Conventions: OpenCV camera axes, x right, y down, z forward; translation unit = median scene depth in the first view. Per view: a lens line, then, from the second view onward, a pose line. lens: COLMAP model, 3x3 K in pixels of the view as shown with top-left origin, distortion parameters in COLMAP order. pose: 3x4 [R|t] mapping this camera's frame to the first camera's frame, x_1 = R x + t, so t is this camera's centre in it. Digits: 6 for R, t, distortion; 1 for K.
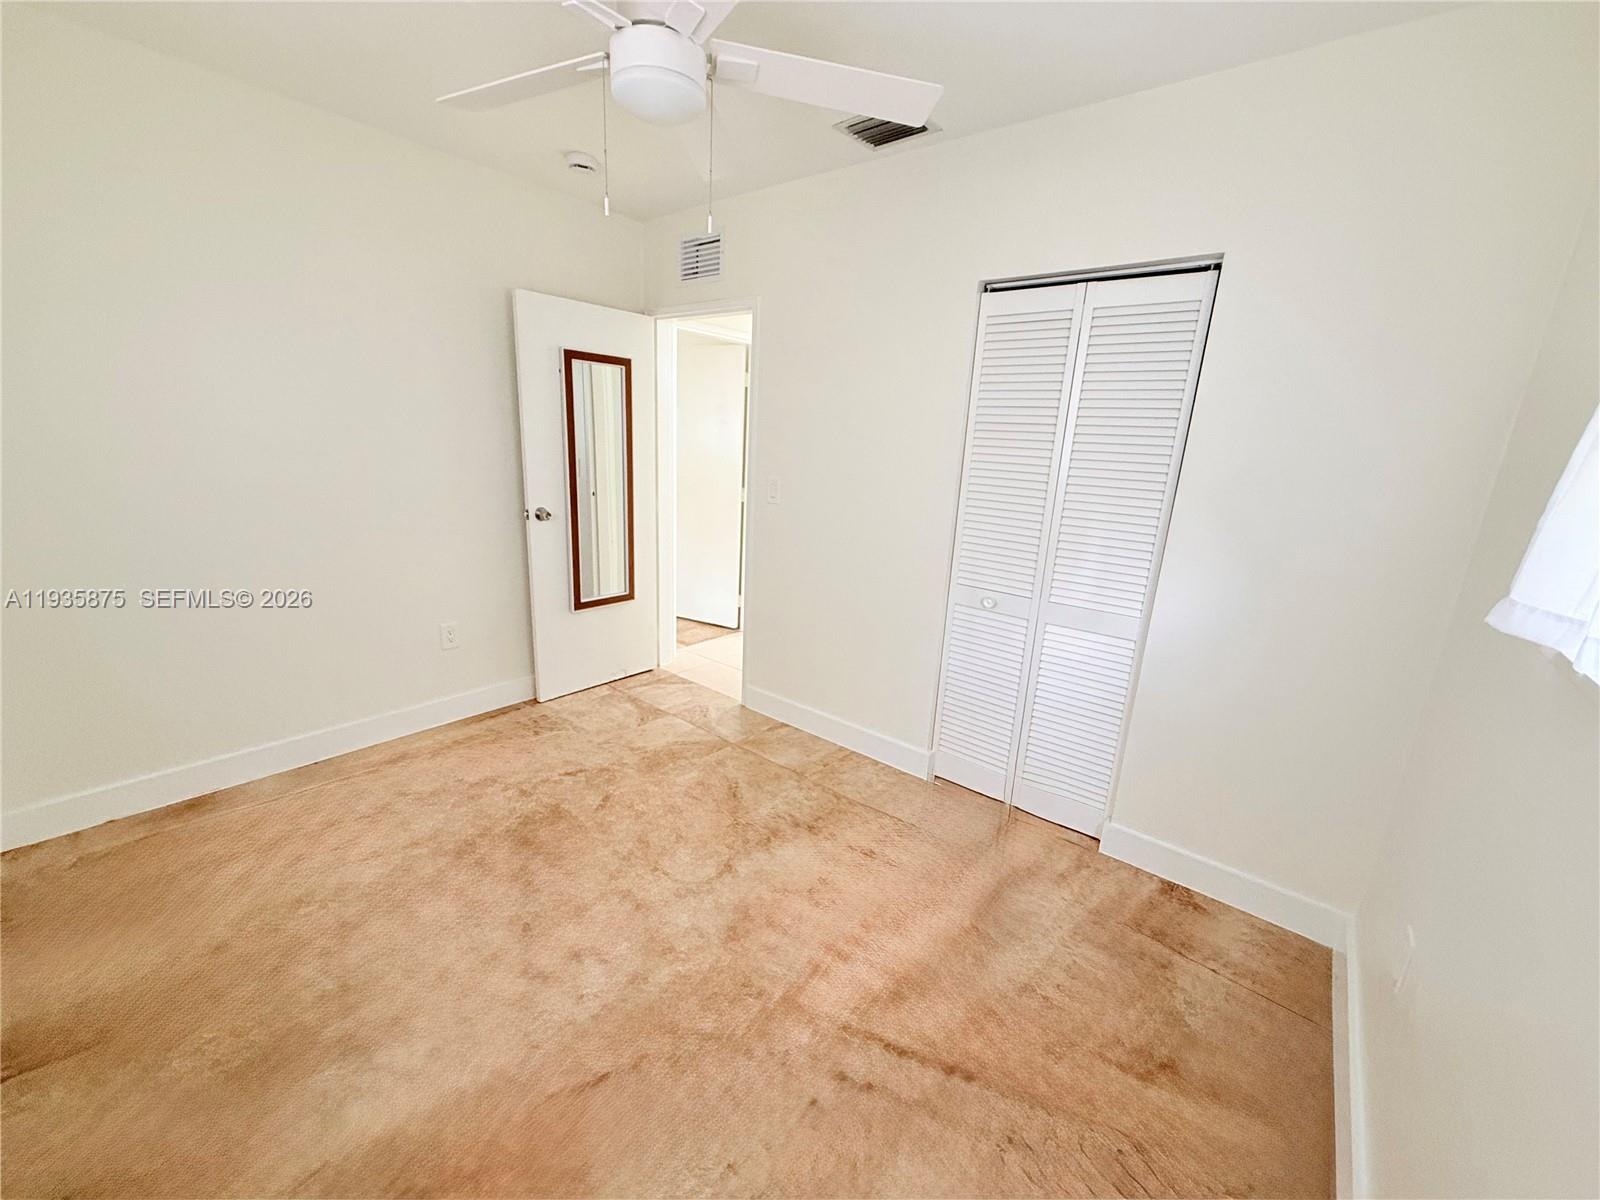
lens RADIAL K [[641.0, 0, 802.0], [0, 641.0, 602.4], [0, 0, 1]] dist [0.002494, -0.000129]
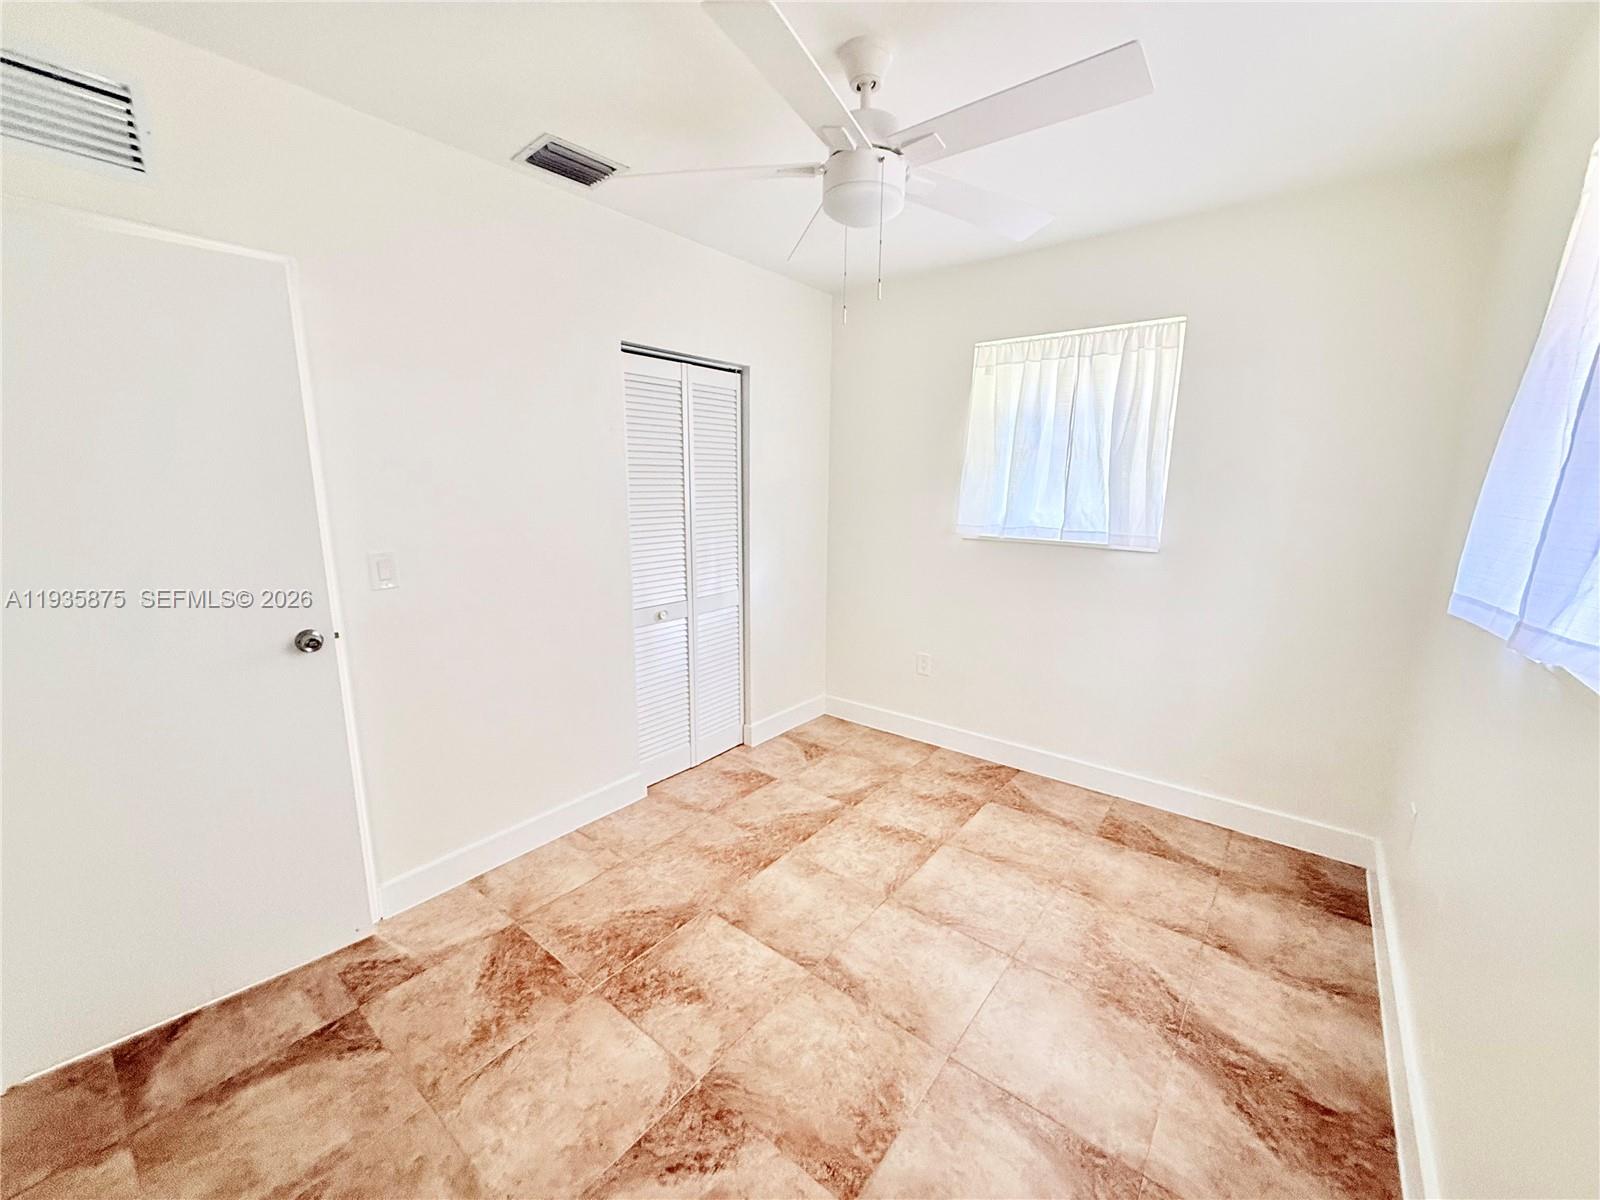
lens RADIAL K [[641.0, 0, 802.0], [0, 641.0, 602.4], [0, 0, 1]] dist [0.002494, -0.000129]
pose [[-0.015658, -0.241875, 0.970181, -0.924414], [0.242177, 0.940492, 0.238381, -0.262093], [-0.970106, 0.238688, 0.043850, 0.753650]]
